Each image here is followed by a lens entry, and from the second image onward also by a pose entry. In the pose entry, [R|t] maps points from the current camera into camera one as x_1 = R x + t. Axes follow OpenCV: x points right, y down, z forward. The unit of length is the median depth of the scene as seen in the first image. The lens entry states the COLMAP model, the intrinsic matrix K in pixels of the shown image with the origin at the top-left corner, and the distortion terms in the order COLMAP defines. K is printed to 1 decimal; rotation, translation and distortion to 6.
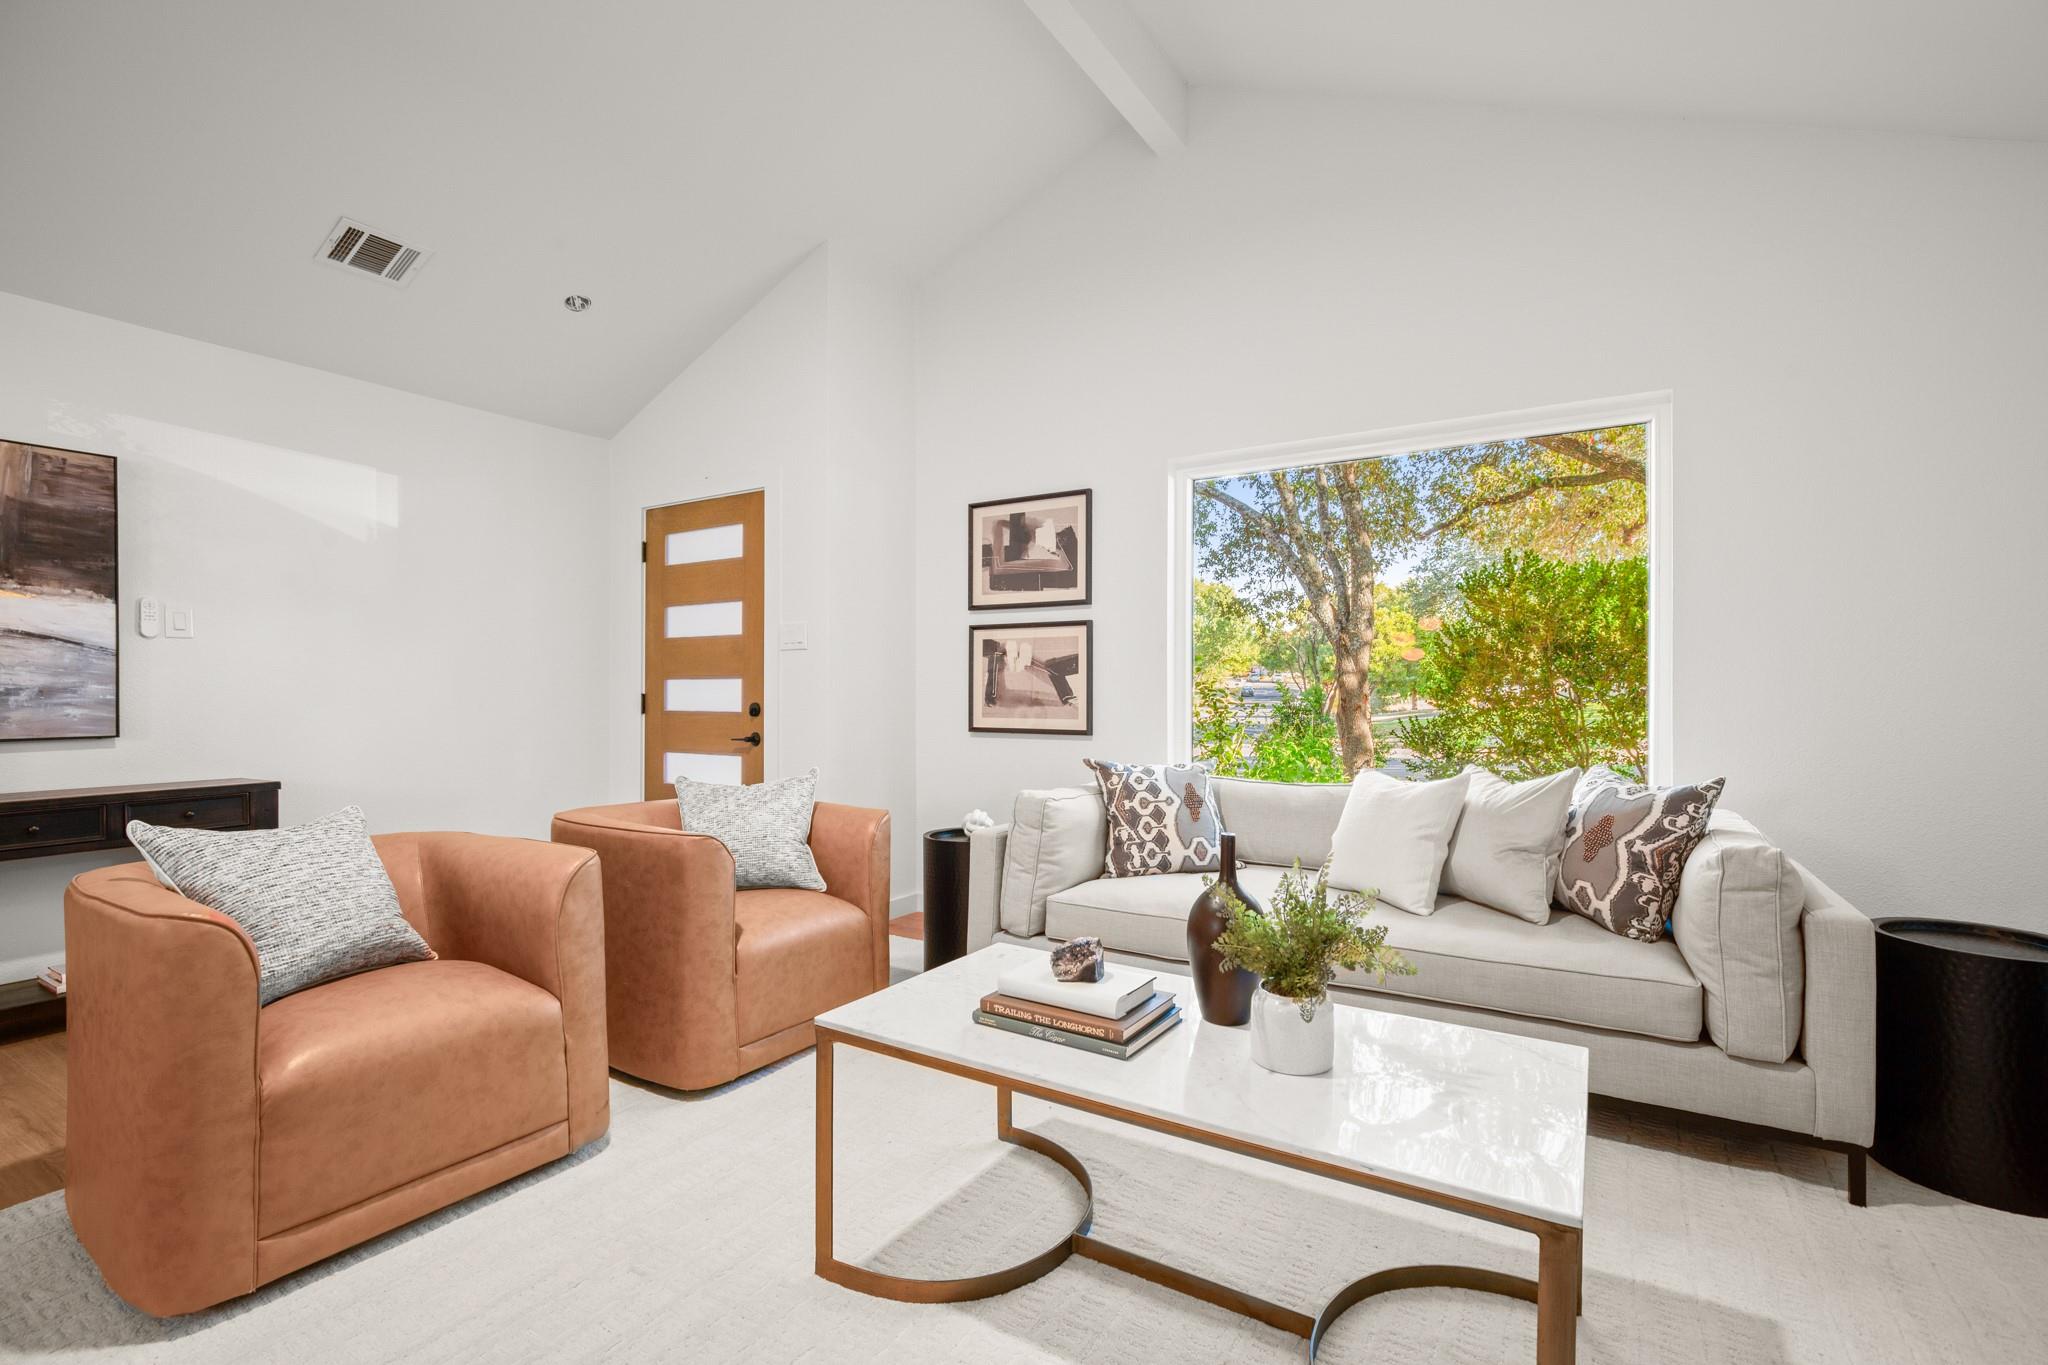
lens RADIAL K [[918.7, 0, 1026.2], [0, 918.7, 707.9], [0, 0, 1]] dist [-0.009024, -0.002716]
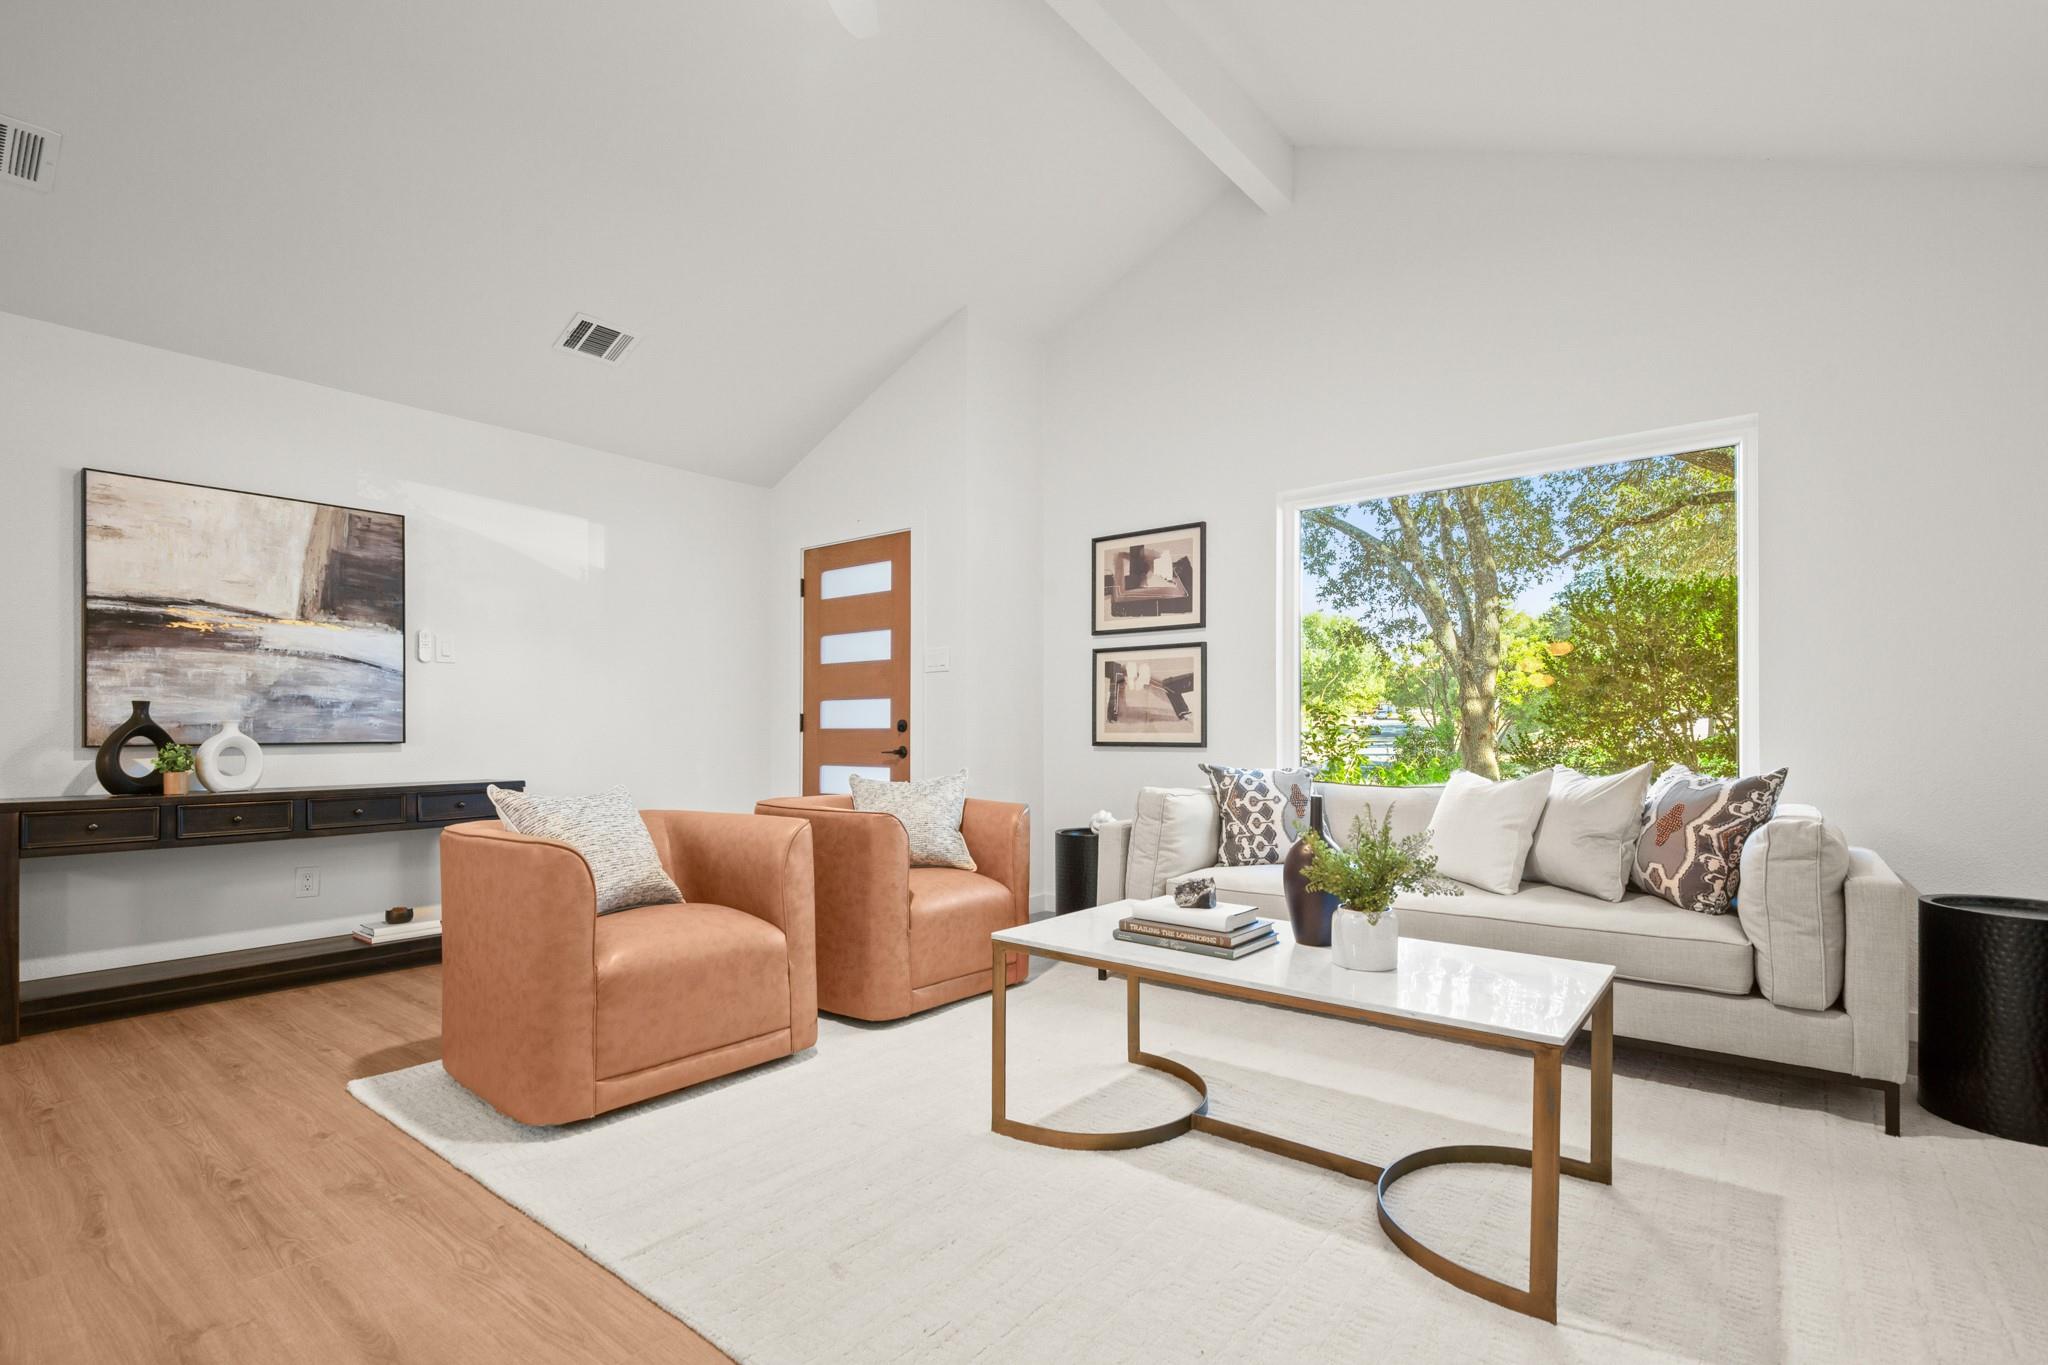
lens RADIAL K [[918.7, 0, 1036.5], [0, 918.7, 741.8], [0, 0, 1]] dist [-0.009024, -0.002716]
pose [[0.993800, -0.000815, -0.111179, -0.011687], [0.000815, 1.000000, -0.000042, 0.035781], [0.111179, -0.000049, 0.993800, -0.158474]]
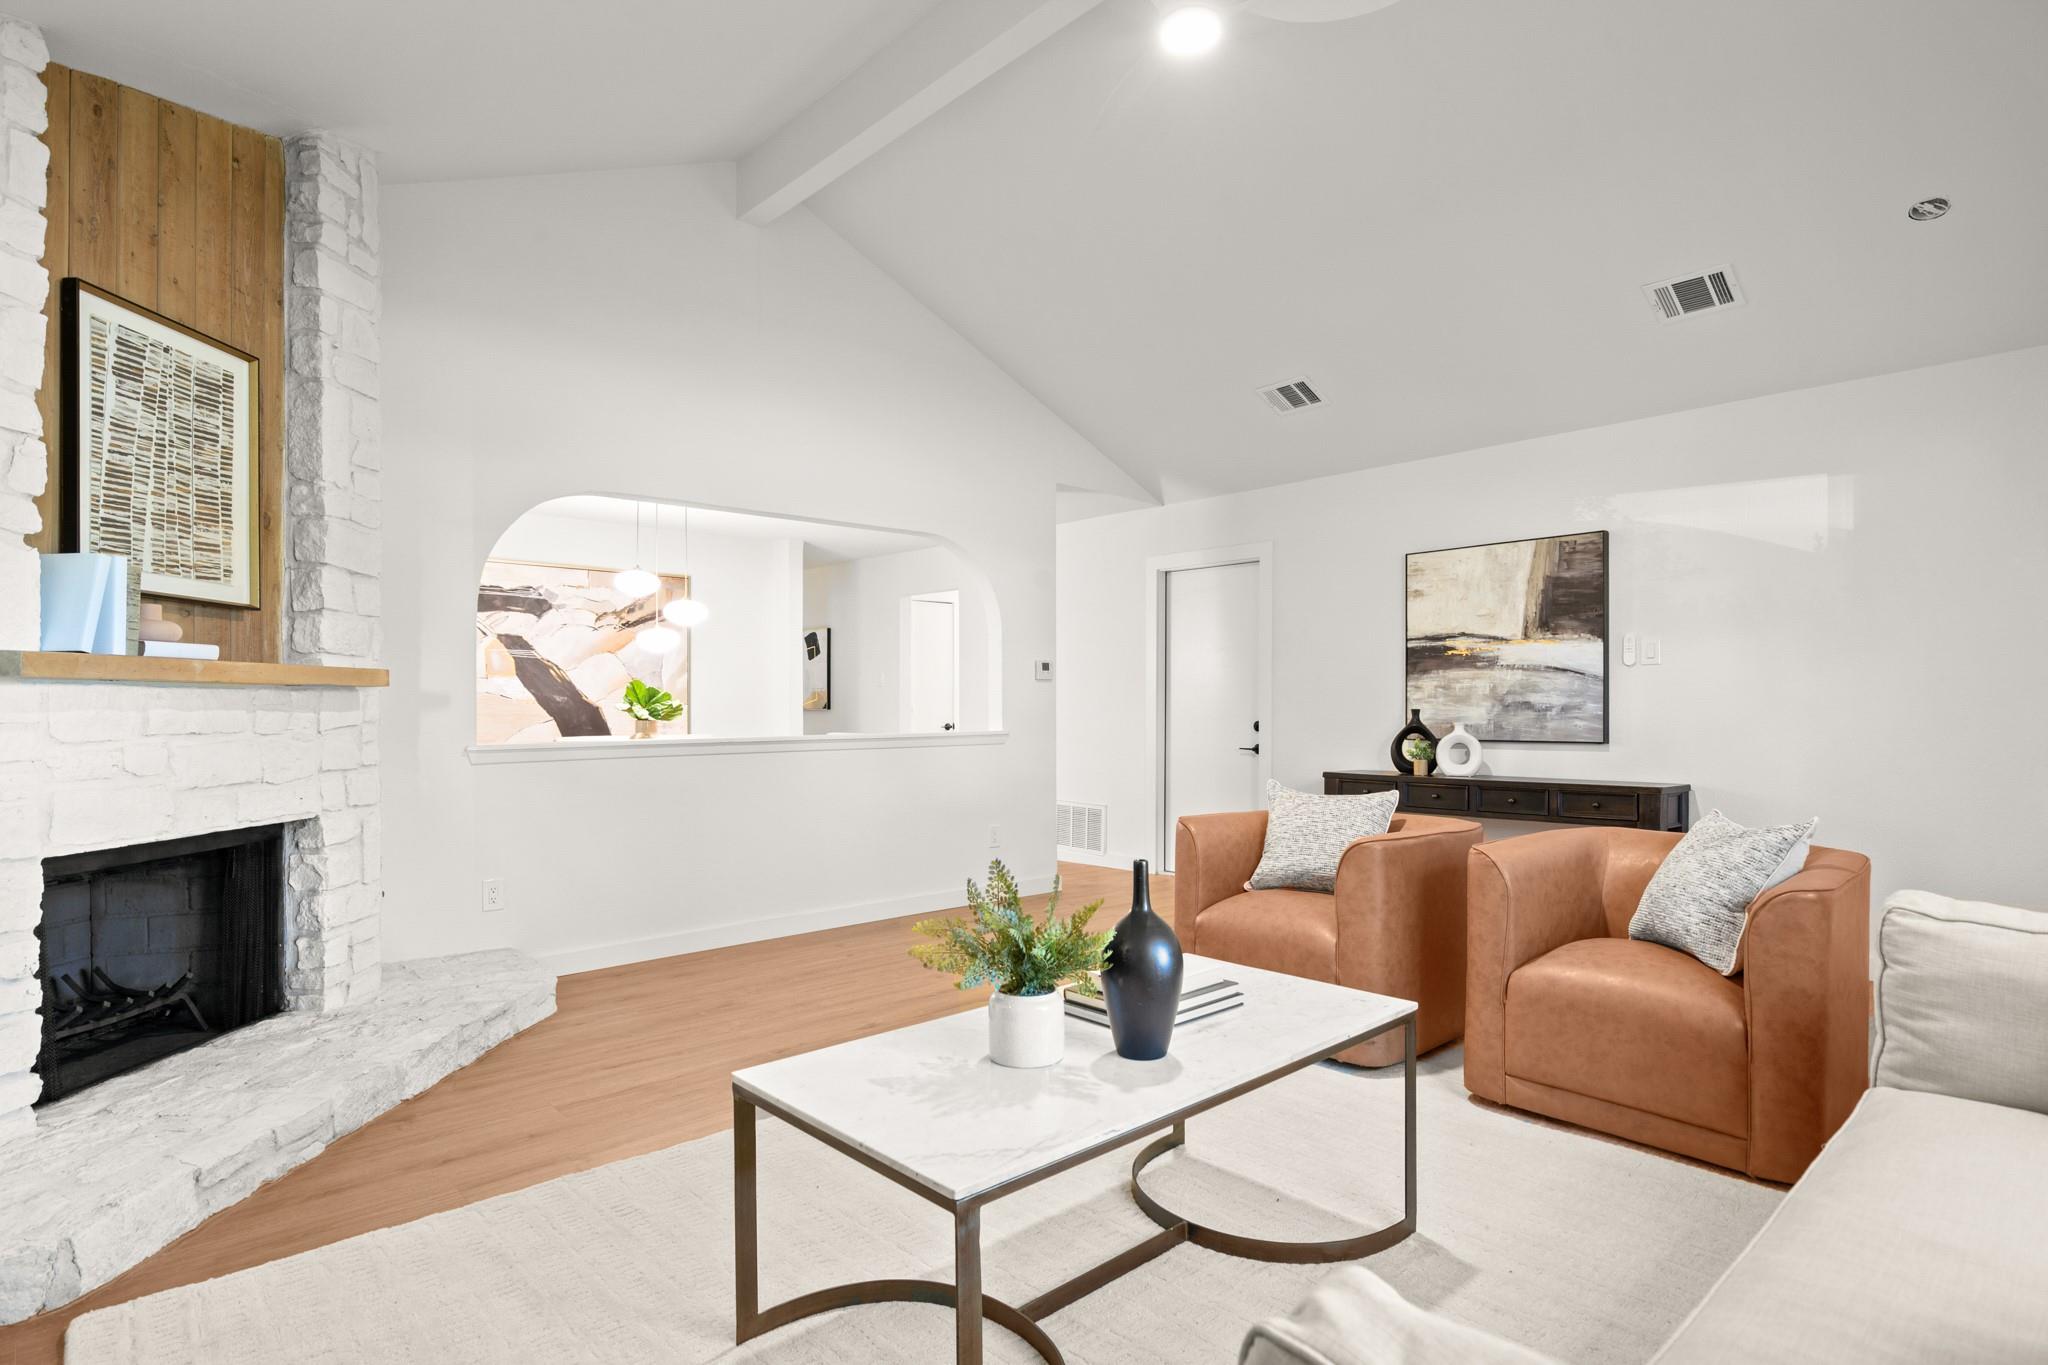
lens RADIAL K [[1067.3, 0, 1037.7], [0, 1067.3, 680.7], [0, 0, 1]] dist [-0.006289, -0.000452]
pose [[-0.268557, -0.024667, -0.962948, 0.787918], [-0.011716, 0.999682, -0.022341, -0.015904], [0.963193, 0.005282, -0.268760, 0.699066]]
